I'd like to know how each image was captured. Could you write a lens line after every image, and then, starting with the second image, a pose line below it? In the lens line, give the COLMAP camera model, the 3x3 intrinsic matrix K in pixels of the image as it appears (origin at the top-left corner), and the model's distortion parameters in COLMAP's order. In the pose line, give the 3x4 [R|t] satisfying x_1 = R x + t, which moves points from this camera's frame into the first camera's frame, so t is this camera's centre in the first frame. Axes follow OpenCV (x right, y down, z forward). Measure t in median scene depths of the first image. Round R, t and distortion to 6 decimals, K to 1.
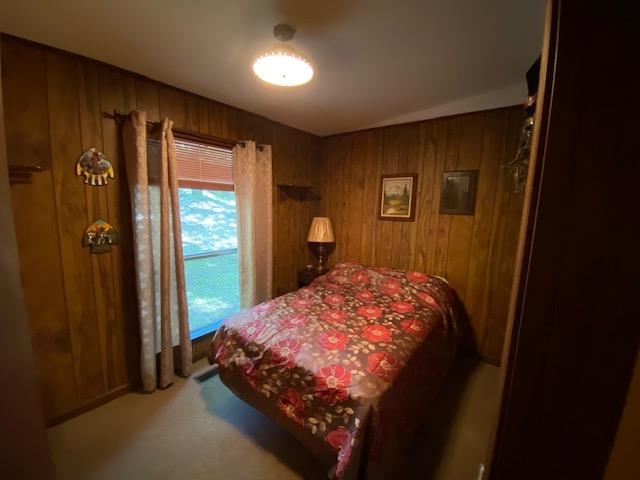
lens RADIAL K [[260.8, 0, 322.3], [0, 260.8, 239.8], [0, 0, 1]] dist [0.029088, -0.027558]
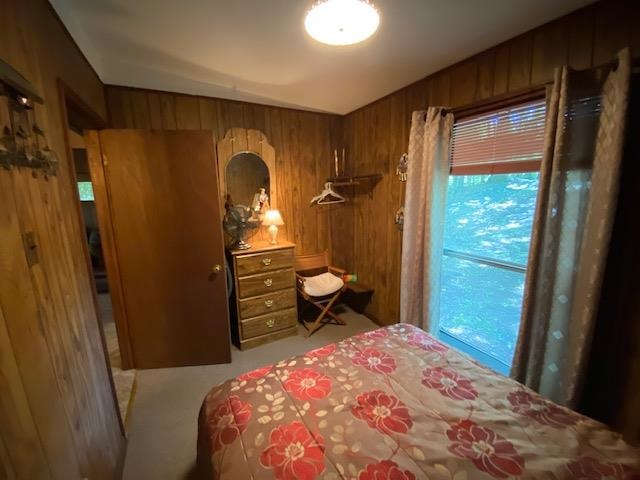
lens RADIAL K [[260.8, 0, 322.3], [0, 260.8, 239.8], [0, 0, 1]] dist [0.029088, -0.027558]
pose [[-0.414013, 0.150227, -0.897789, 0.613171], [-0.119405, 0.968803, 0.217173, -0.160289], [0.902406, 0.197112, -0.383159, 1.237011]]
